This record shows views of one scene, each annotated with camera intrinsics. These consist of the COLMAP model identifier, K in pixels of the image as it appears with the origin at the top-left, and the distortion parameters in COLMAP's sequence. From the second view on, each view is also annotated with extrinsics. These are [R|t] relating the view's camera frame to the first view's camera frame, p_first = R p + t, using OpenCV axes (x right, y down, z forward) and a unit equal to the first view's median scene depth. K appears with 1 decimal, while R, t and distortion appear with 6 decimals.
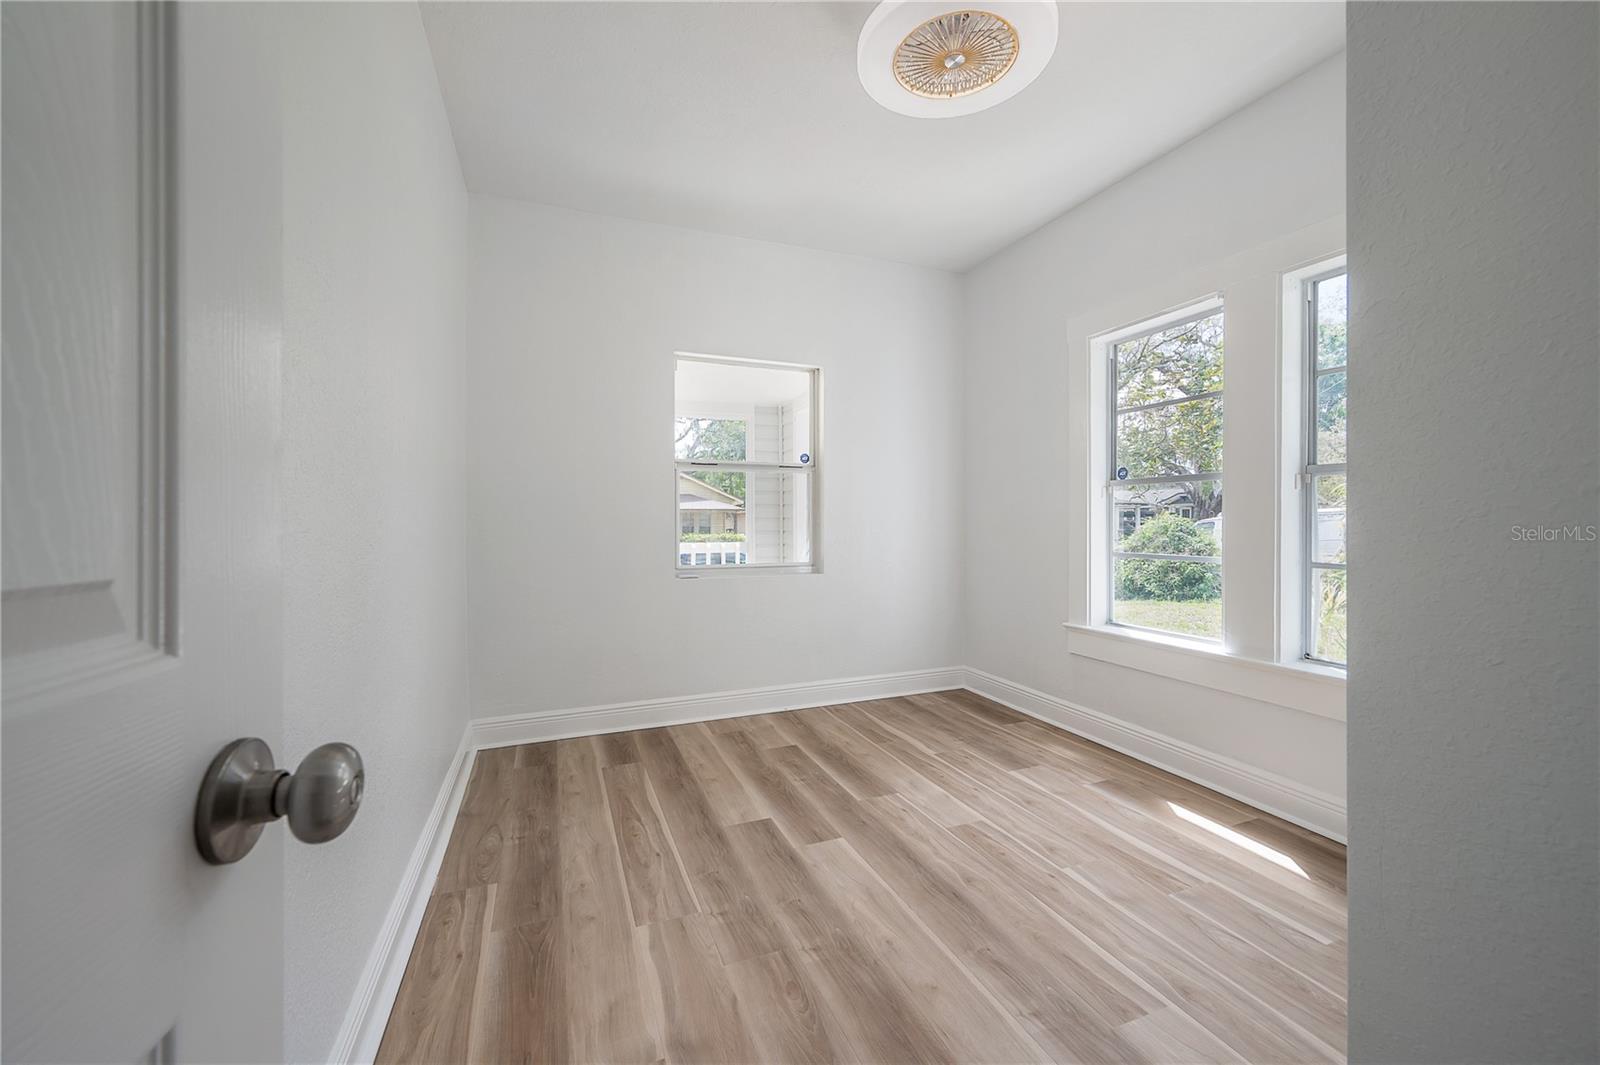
lens RADIAL K [[654.9, 0, 801.9], [0, 654.9, 527.4], [0, 0, 1]] dist [-0.003168, 0.001297]
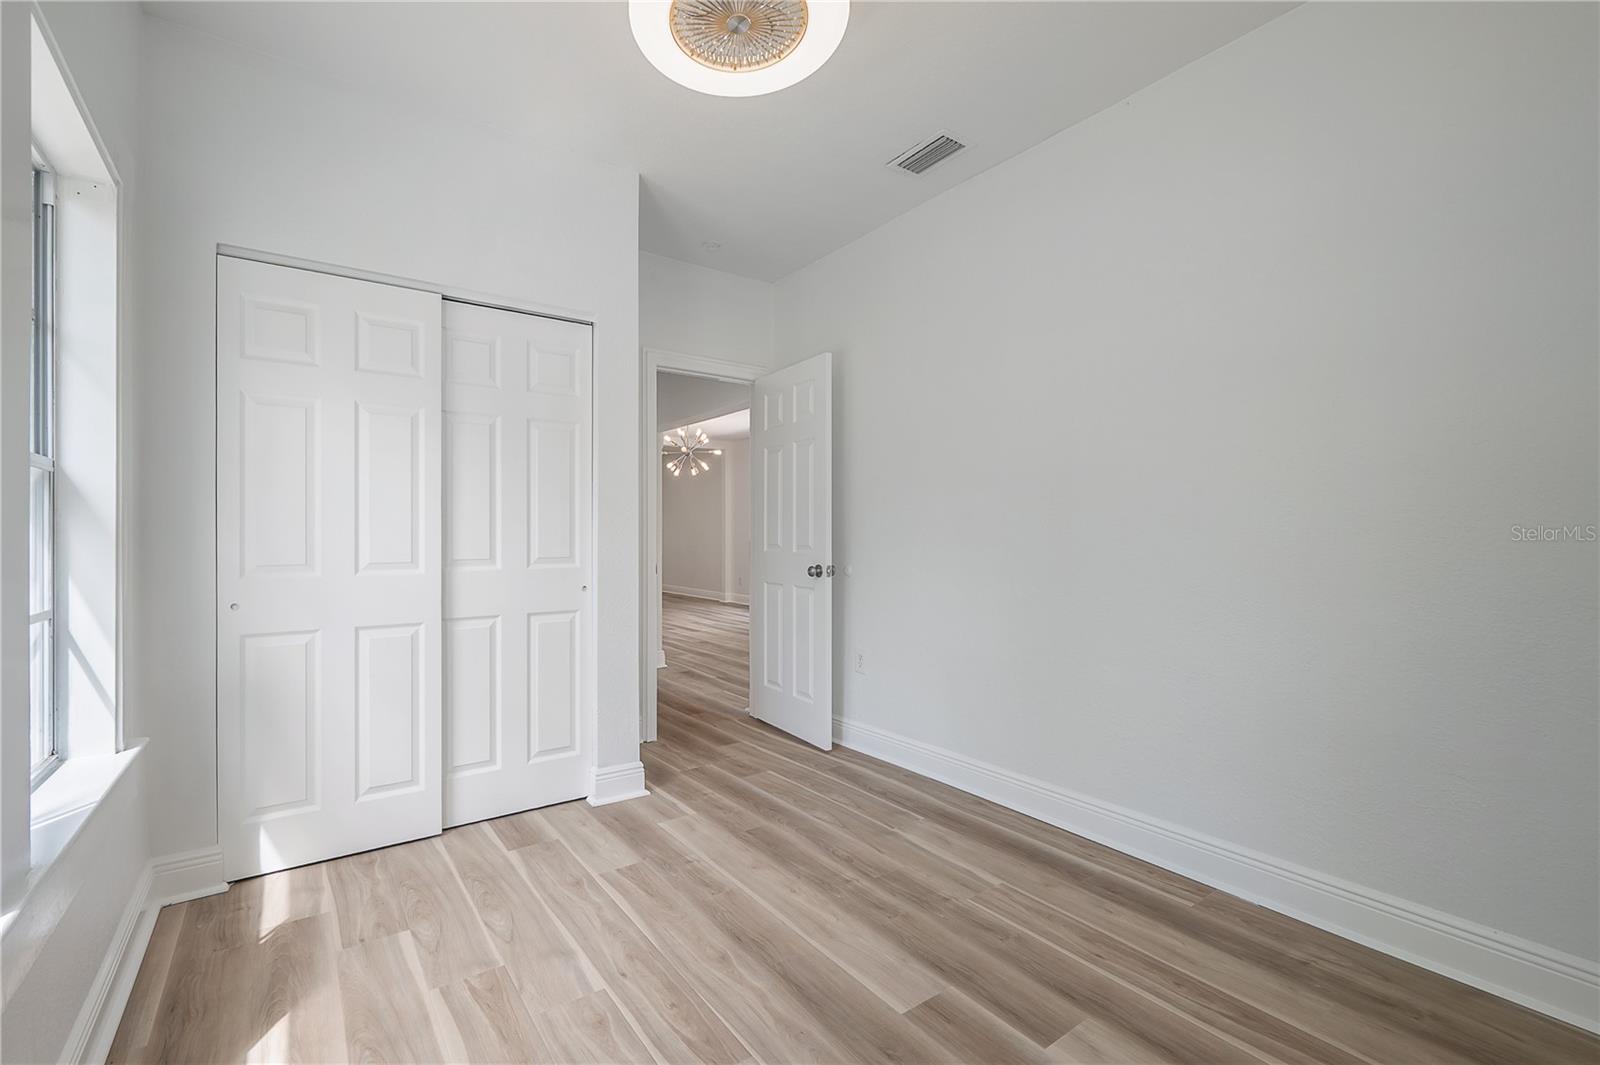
lens RADIAL K [[654.9, 0, 796.6], [0, 654.9, 534.5], [0, 0, 1]] dist [-0.003168, 0.001297]
pose [[-0.953526, 0.002225, -0.301303, 0.459290], [0.000947, 0.999990, 0.004389, -0.027769], [0.301310, 0.003899, -0.953518, 2.018019]]
